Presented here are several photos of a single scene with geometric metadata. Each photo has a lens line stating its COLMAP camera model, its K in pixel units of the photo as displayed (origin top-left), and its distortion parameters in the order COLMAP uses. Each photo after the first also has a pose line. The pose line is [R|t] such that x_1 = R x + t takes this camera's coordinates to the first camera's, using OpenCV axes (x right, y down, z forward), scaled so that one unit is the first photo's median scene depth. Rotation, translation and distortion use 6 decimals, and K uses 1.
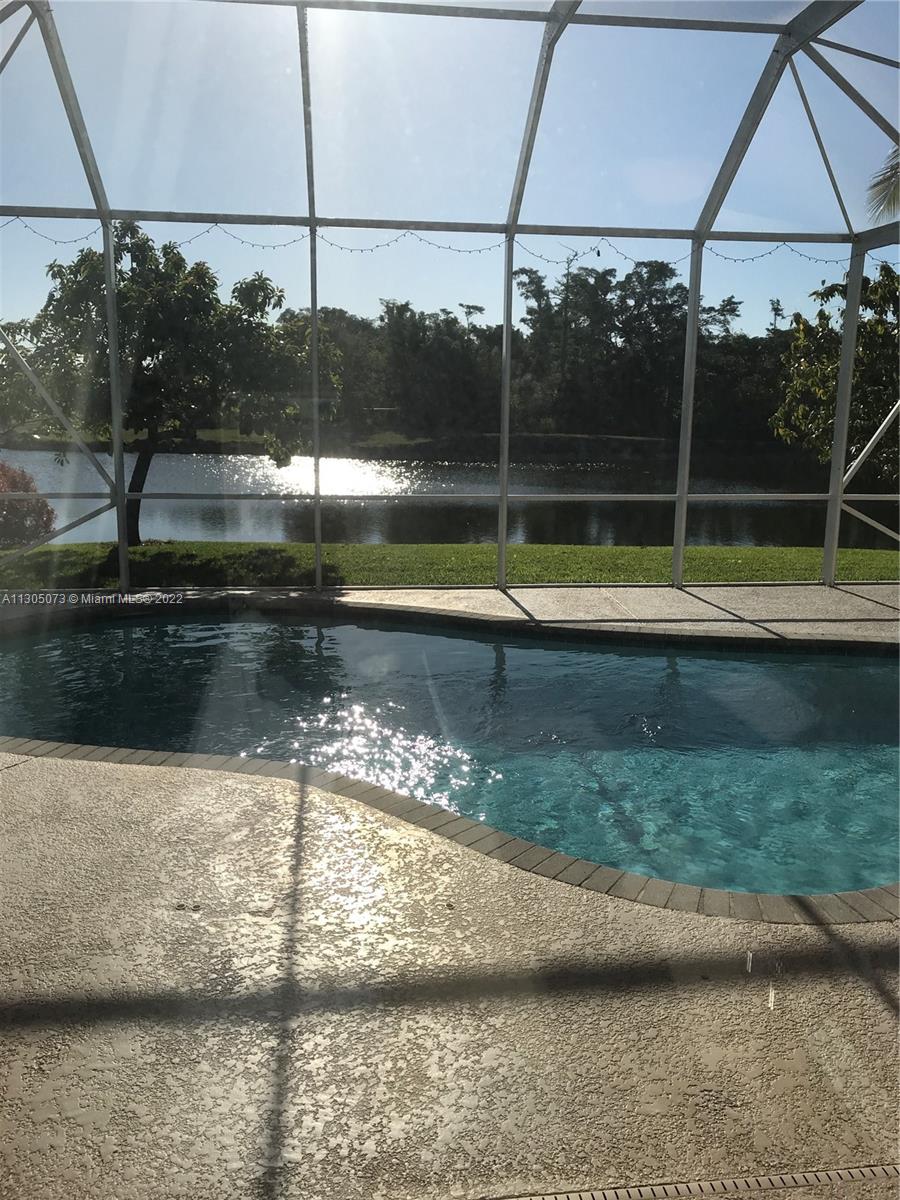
lens RADIAL K [[961.9, 0, 450.0], [0, 961.9, 600.0], [0, 0, 1]] dist [0.260759, -0.000020]
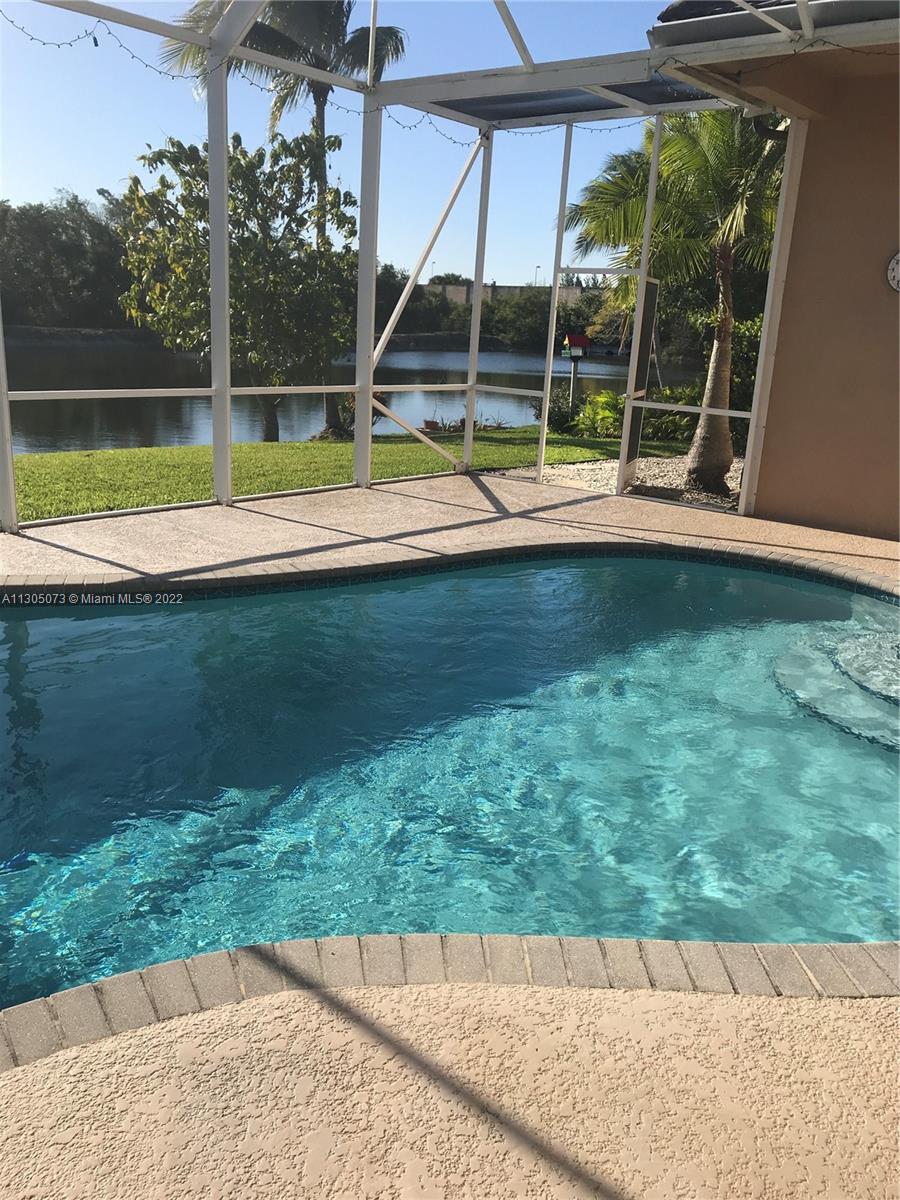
lens RADIAL K [[1045.2, 0, 450.0], [0, 1045.2, 600.0], [0, 0, 1]] dist [-0.001884, -0.001161]
pose [[0.726359, -0.148951, 0.670982, -0.196378], [0.089026, 0.988400, 0.123041, -0.024130], [-0.681526, -0.029637, 0.731194, 0.286566]]
